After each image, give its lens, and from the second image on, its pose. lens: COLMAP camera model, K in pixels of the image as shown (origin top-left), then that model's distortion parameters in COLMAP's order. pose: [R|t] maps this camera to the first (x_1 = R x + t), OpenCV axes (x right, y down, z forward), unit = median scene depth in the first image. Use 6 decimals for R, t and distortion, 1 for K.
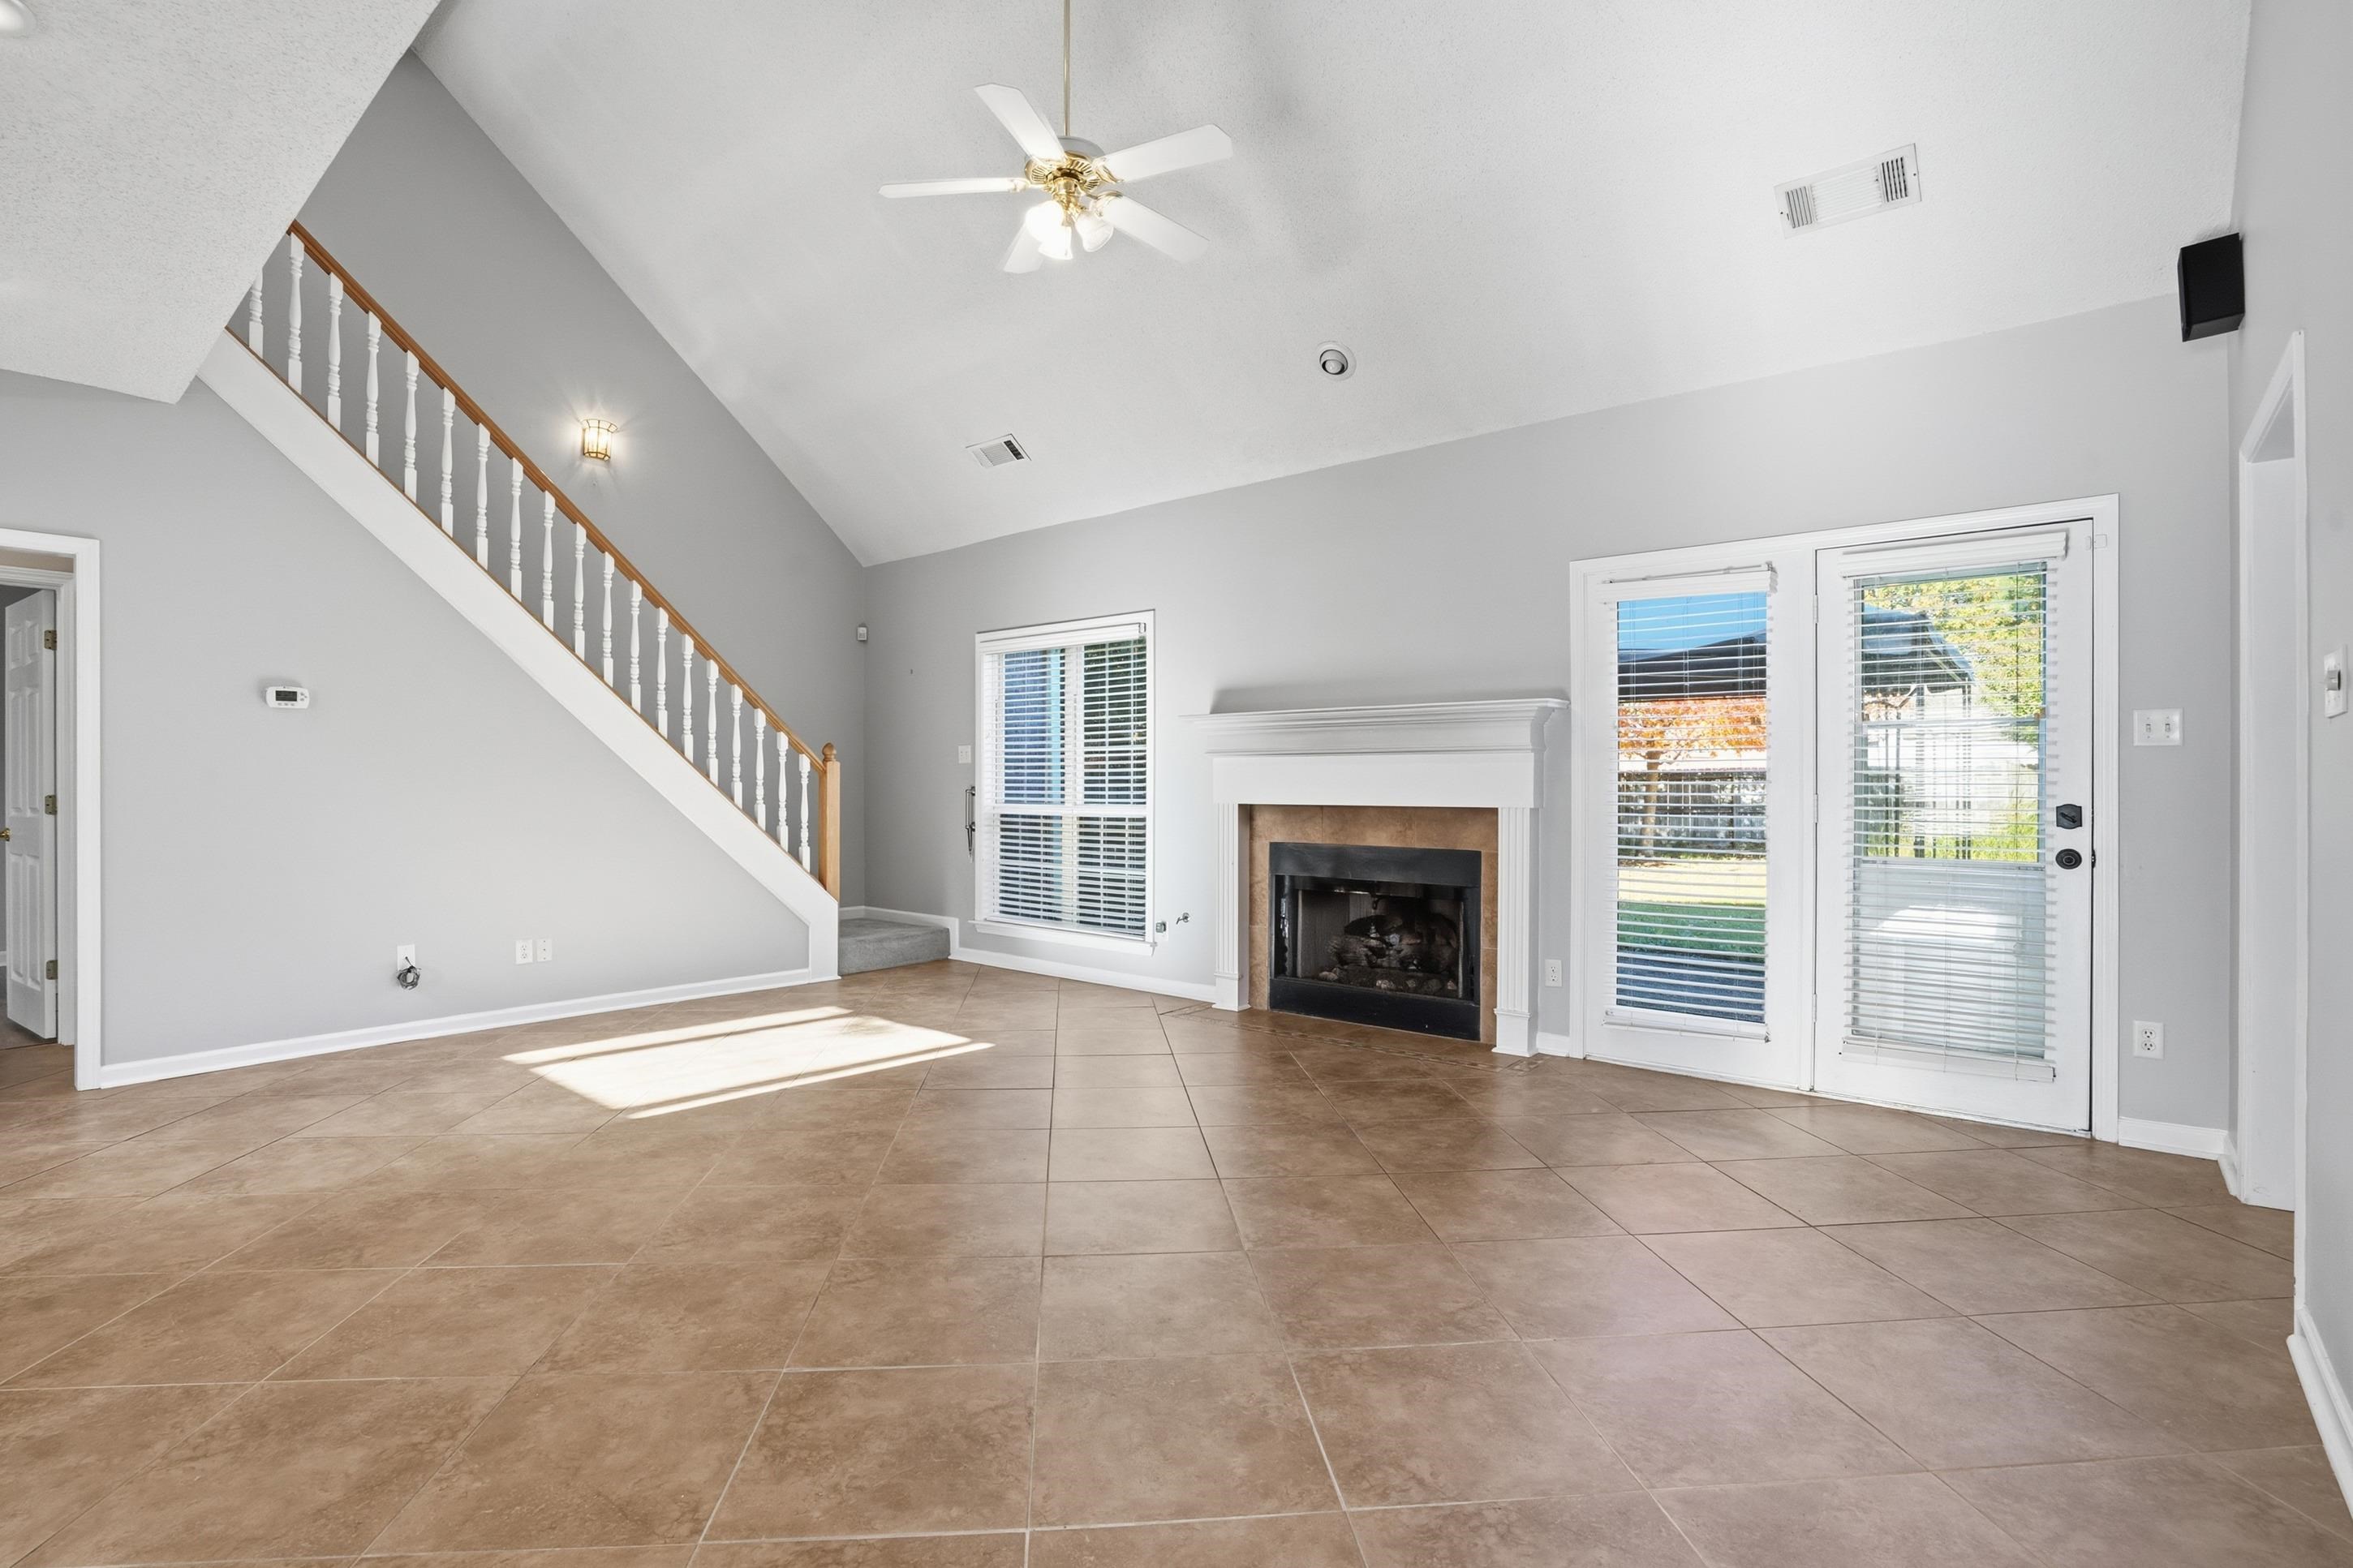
lens RADIAL K [[1086.4, 0, 1147.0], [0, 1086.4, 800.2], [0, 0, 1]] dist [-0.049408, 0.015688]
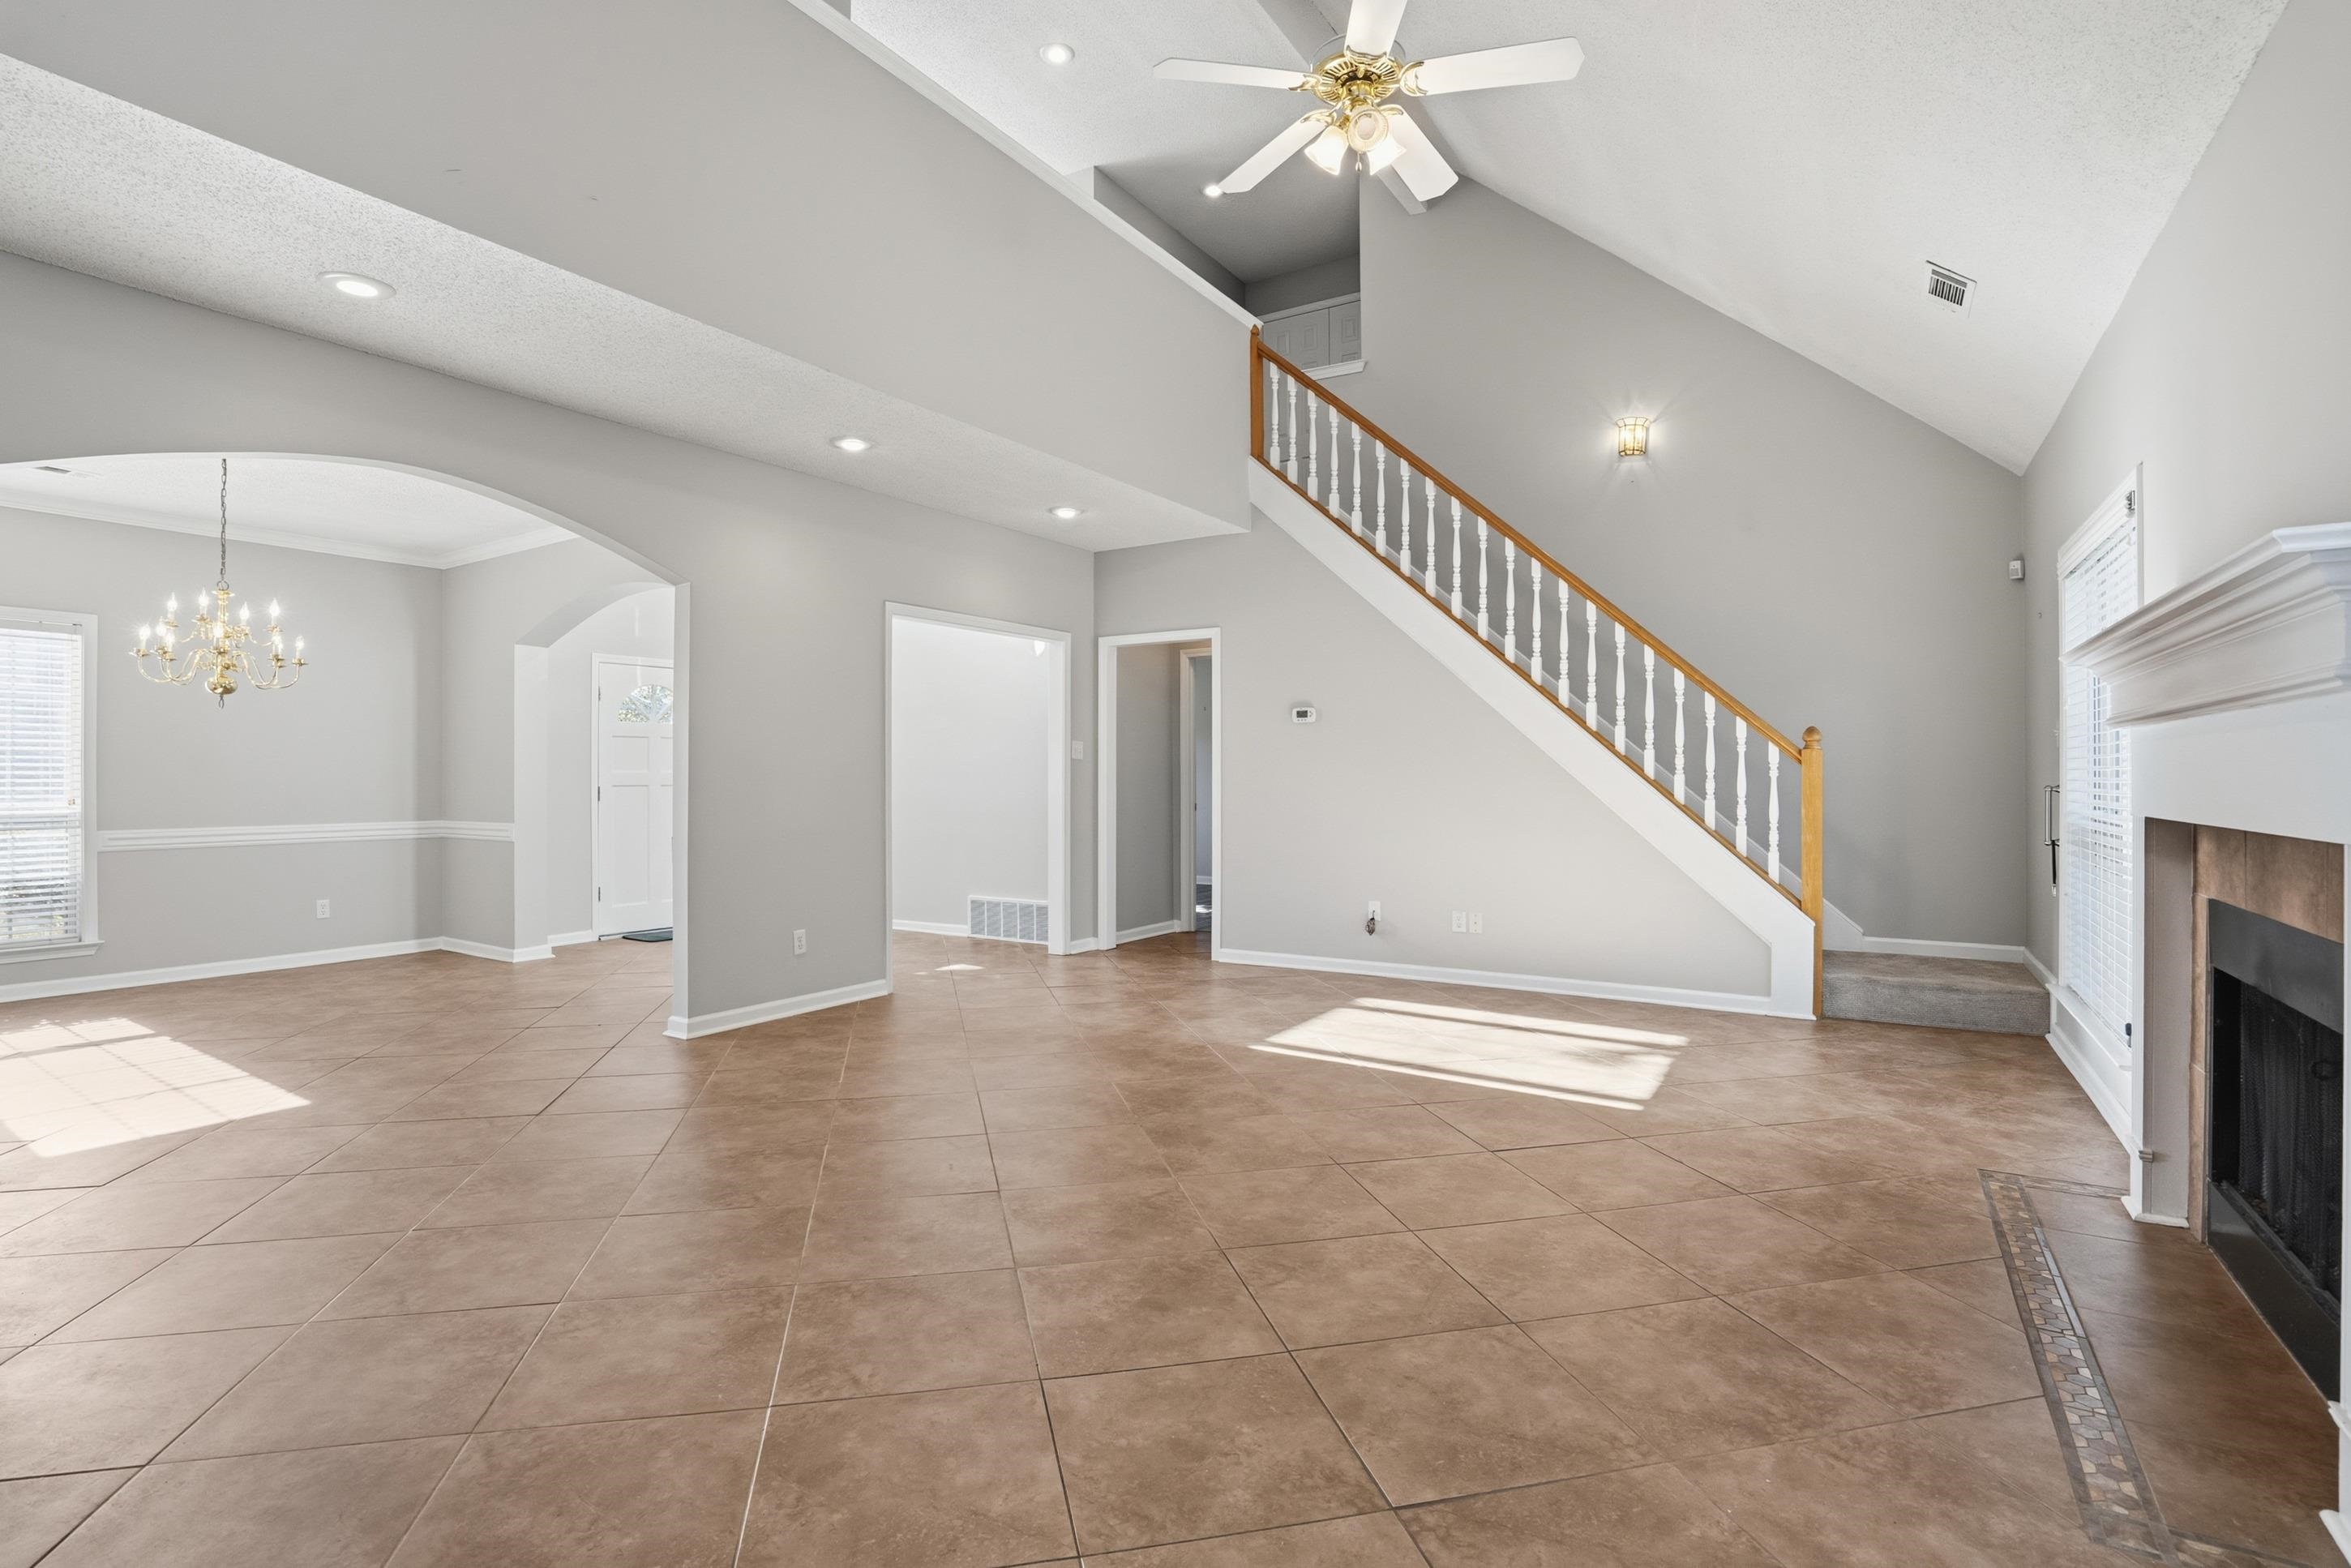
lens RADIAL K [[1112.0, 0, 1175.5], [0, 1112.0, 784.0], [0, 0, 1]] dist [-0.044850, 0.000222]
pose [[0.162642, 0.007189, -0.986659, 0.678454], [-0.017617, 0.999835, 0.004381, -0.007765], [0.986528, 0.016669, 0.162742, 0.621743]]
